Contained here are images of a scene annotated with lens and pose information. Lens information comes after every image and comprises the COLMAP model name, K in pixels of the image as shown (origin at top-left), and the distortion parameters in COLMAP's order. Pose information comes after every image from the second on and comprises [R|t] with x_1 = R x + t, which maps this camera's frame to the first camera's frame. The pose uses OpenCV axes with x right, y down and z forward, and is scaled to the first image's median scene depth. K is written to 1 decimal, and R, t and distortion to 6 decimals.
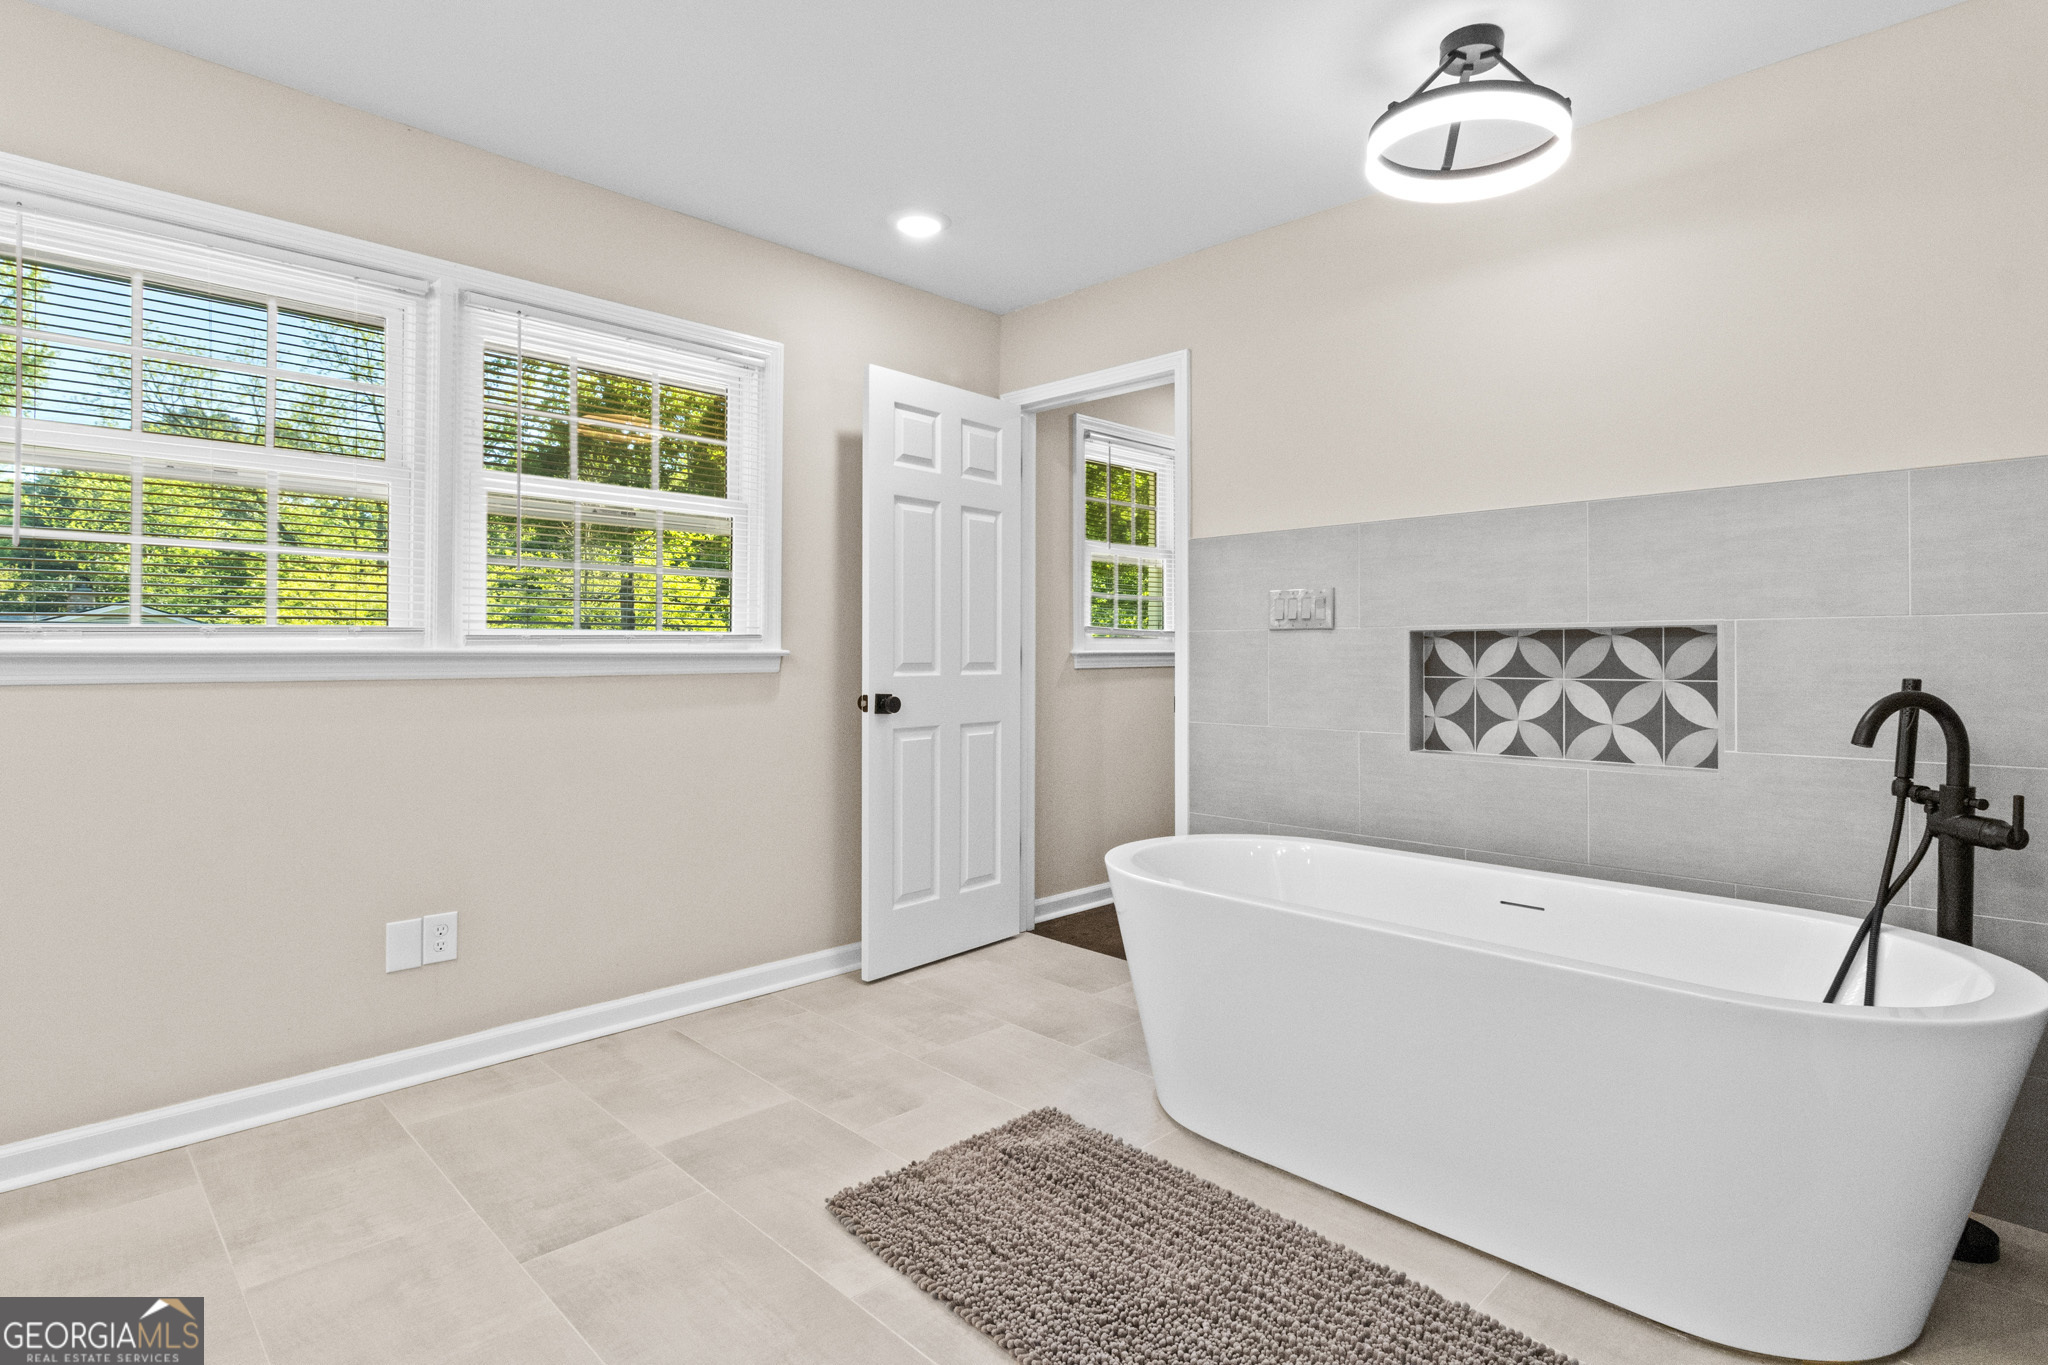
lens RADIAL K [[1019.0, 0, 1026.2], [0, 1019.0, 662.6], [0, 0, 1]] dist [0.000169, 0.000263]
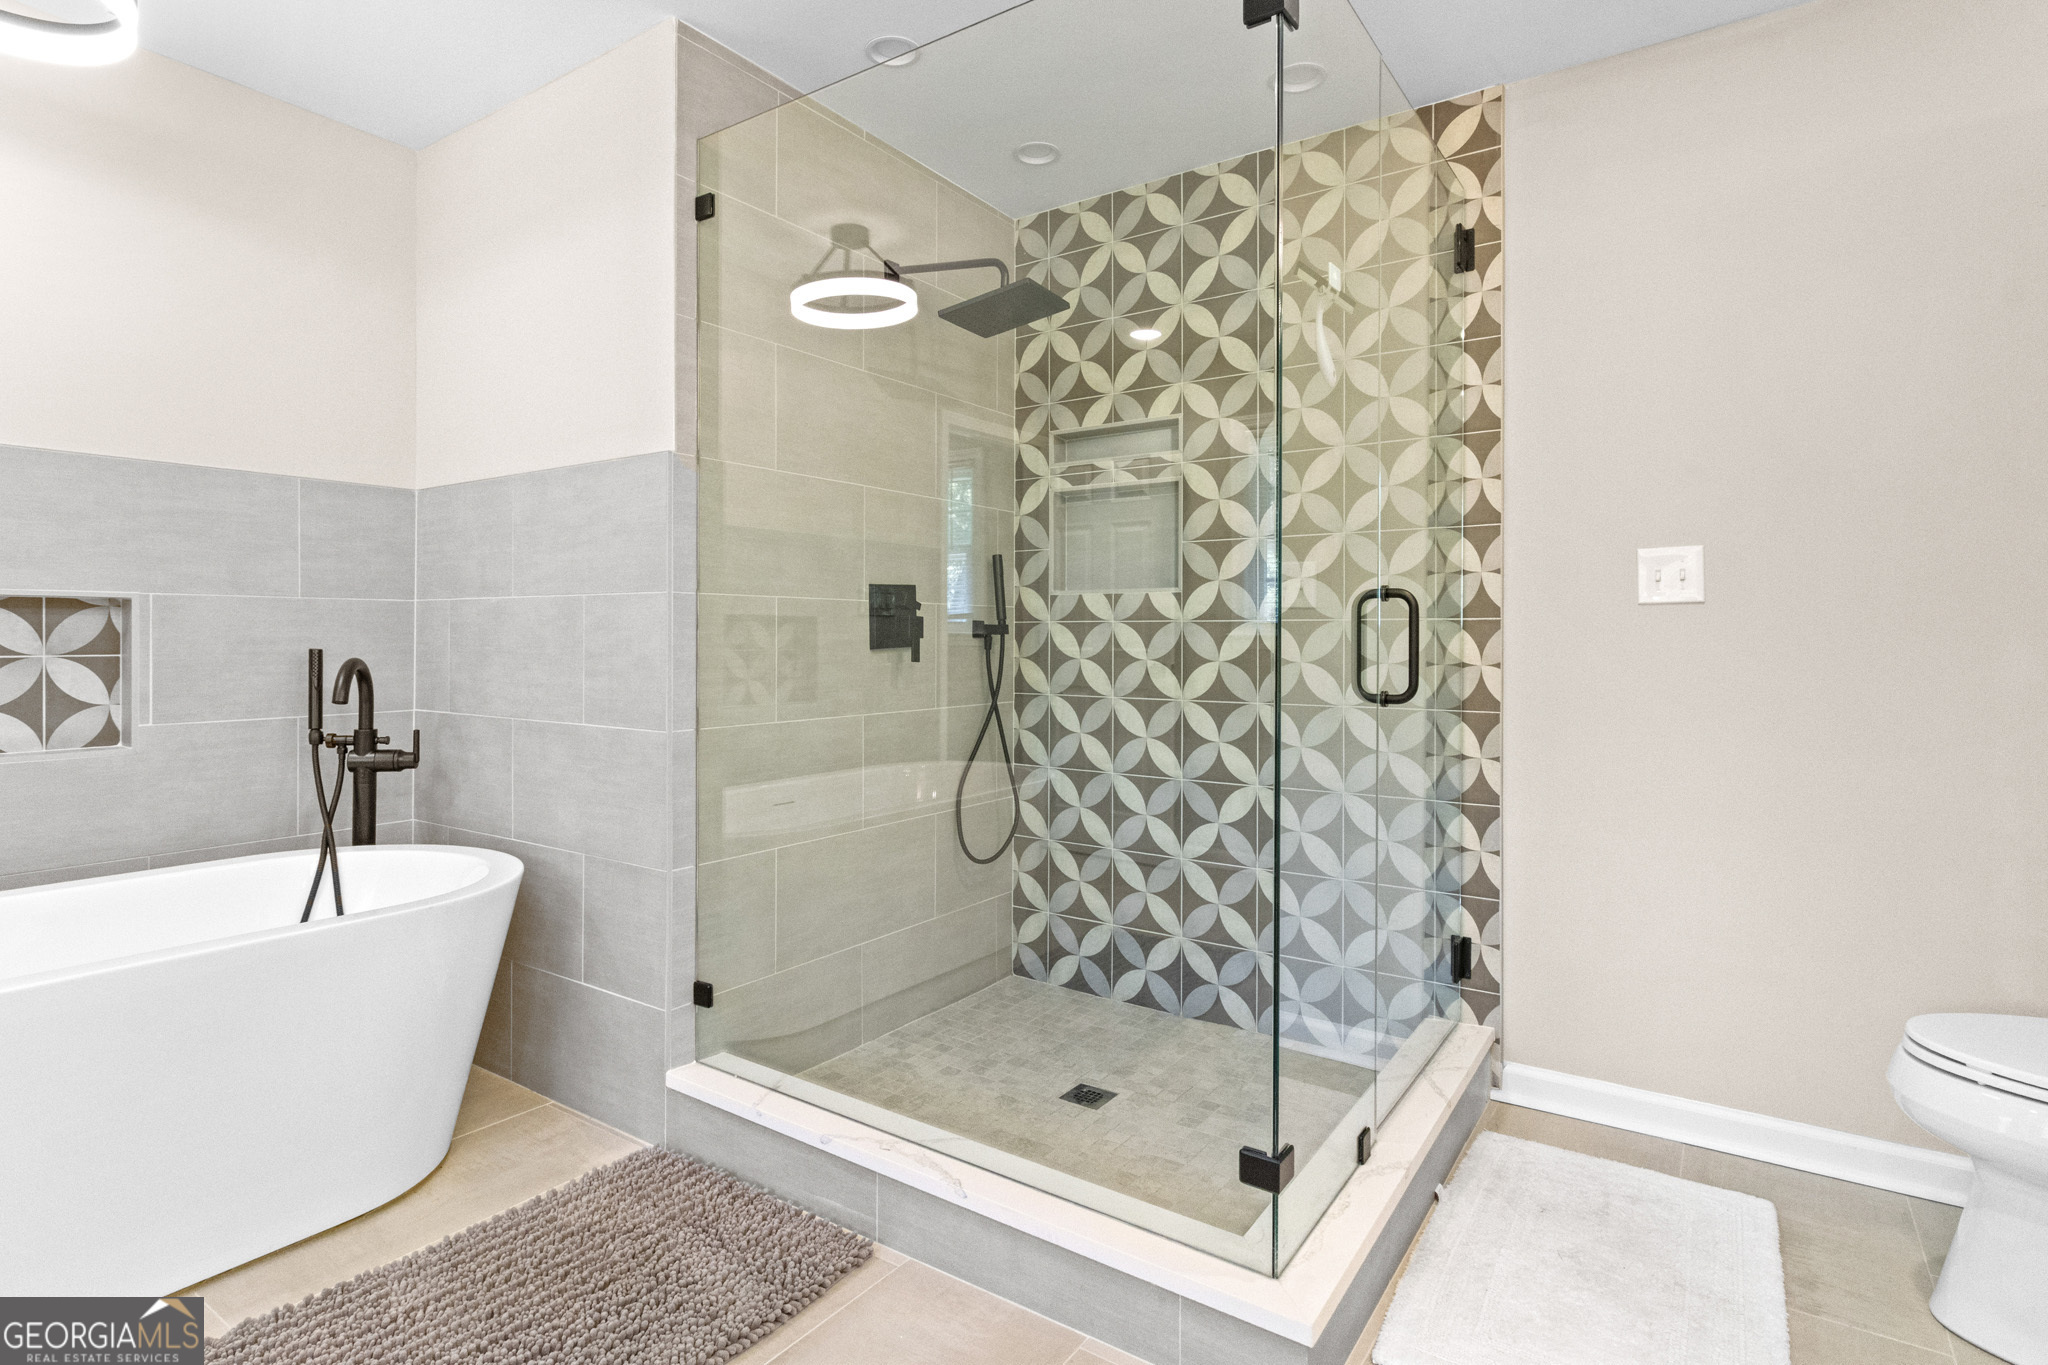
lens RADIAL K [[1019.0, 0, 1026.2], [0, 1019.0, 662.6], [0, 0, 1]] dist [0.000169, 0.000263]
pose [[-0.185461, -0.024728, 0.982340, -0.518856], [0.000492, 0.999681, 0.025257, 0.001057], [-0.982652, 0.005168, -0.185389, 0.384839]]
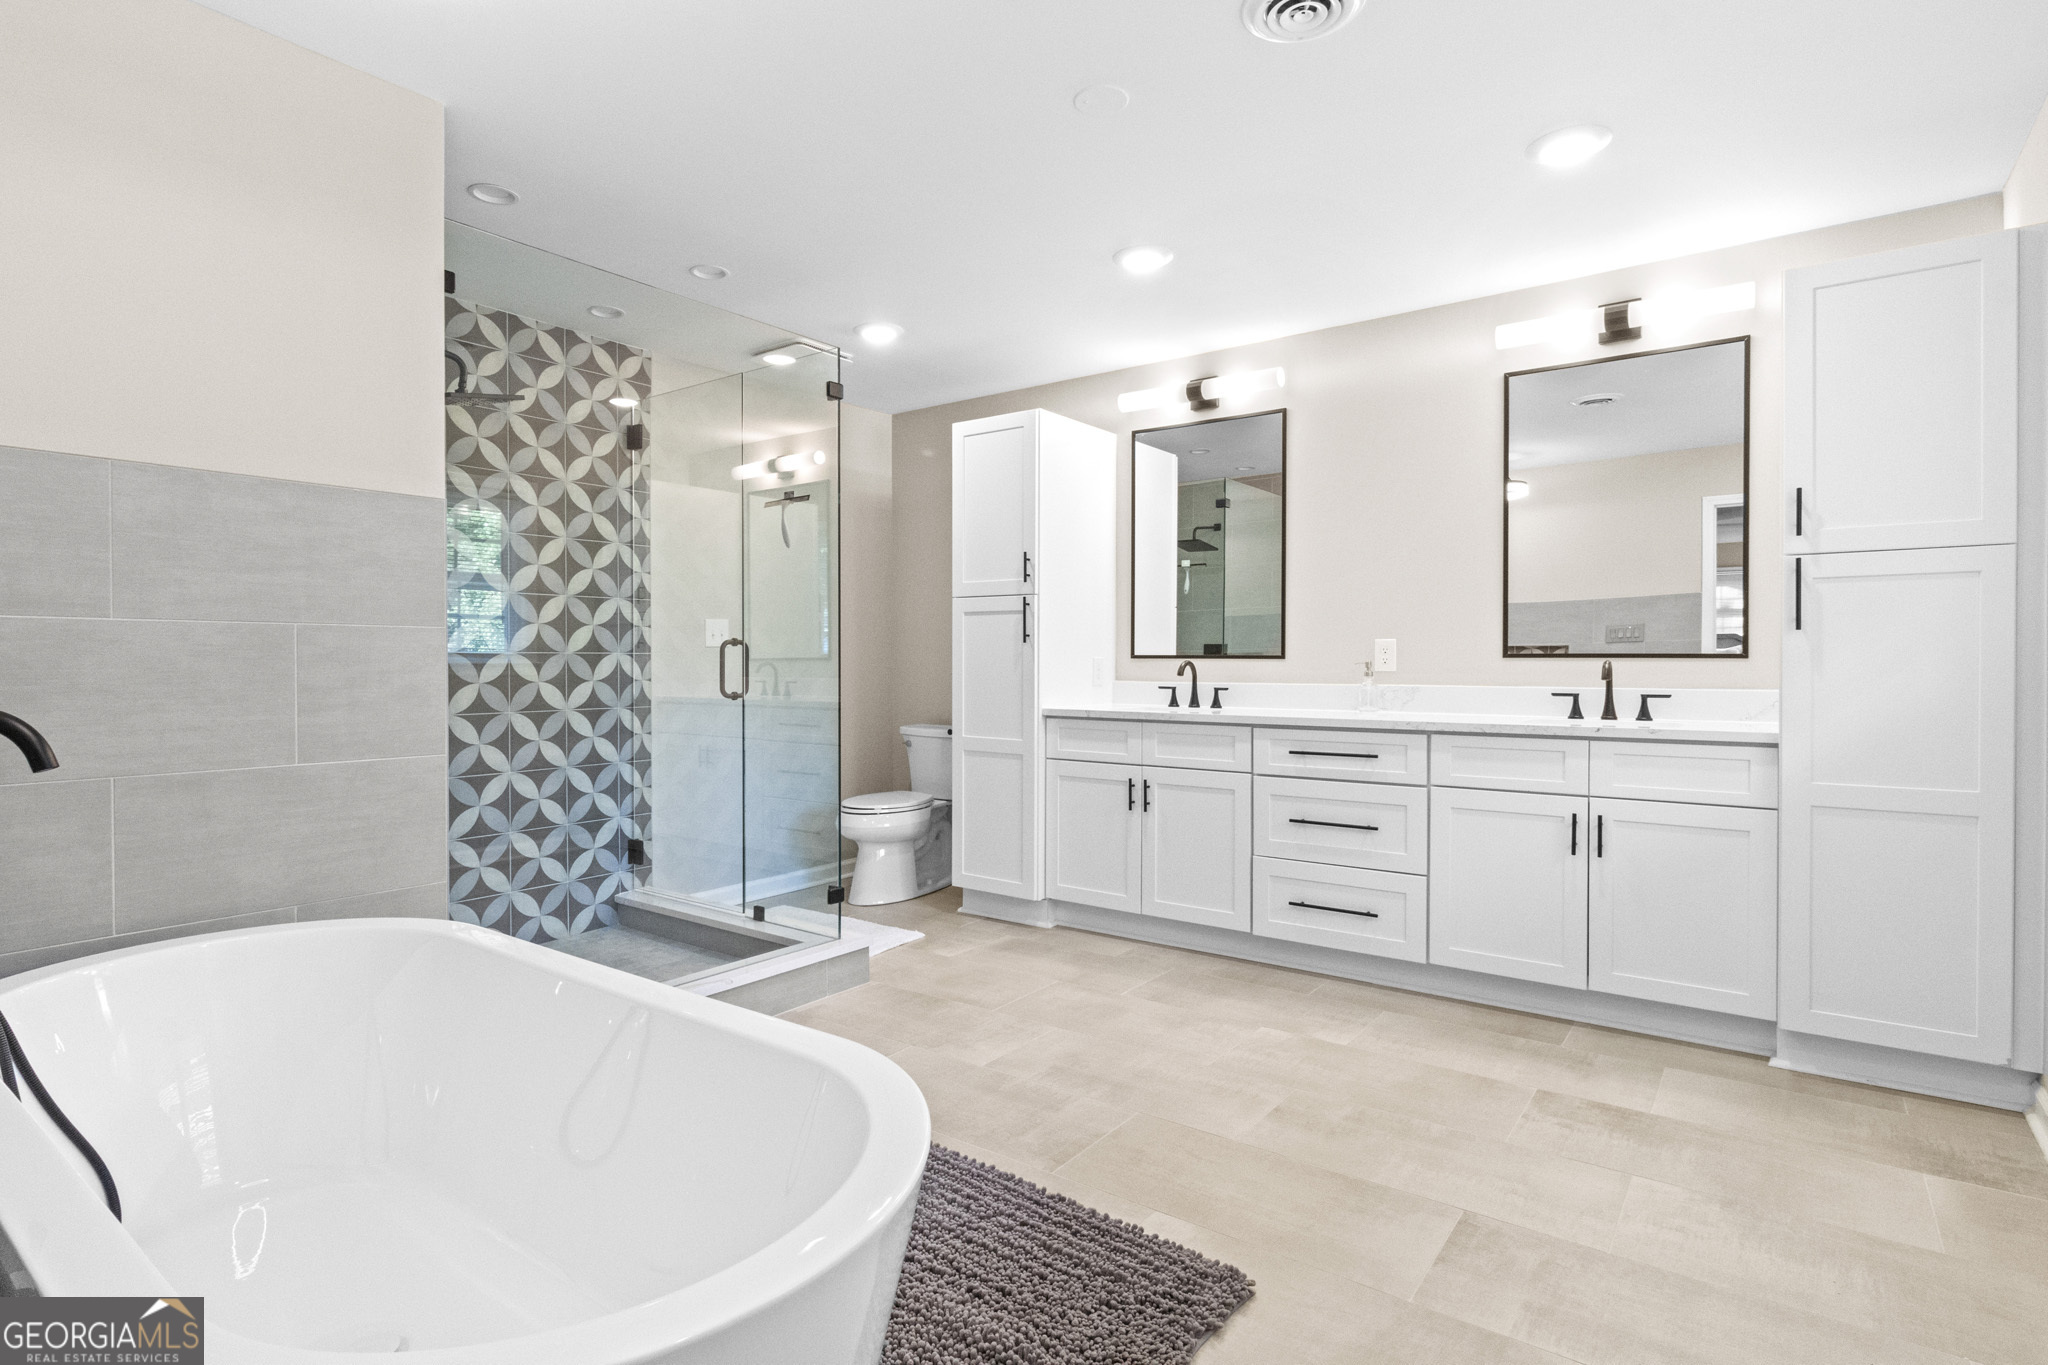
lens RADIAL K [[1019.0, 0, 1026.2], [0, 1019.0, 662.6], [0, 0, 1]] dist [0.000169, 0.000263]
pose [[-0.987596, -0.001024, -0.157016, 0.138628], [-0.001979, 0.999980, 0.005926, -0.014274], [0.157007, 0.006163, -0.987578, 1.858653]]
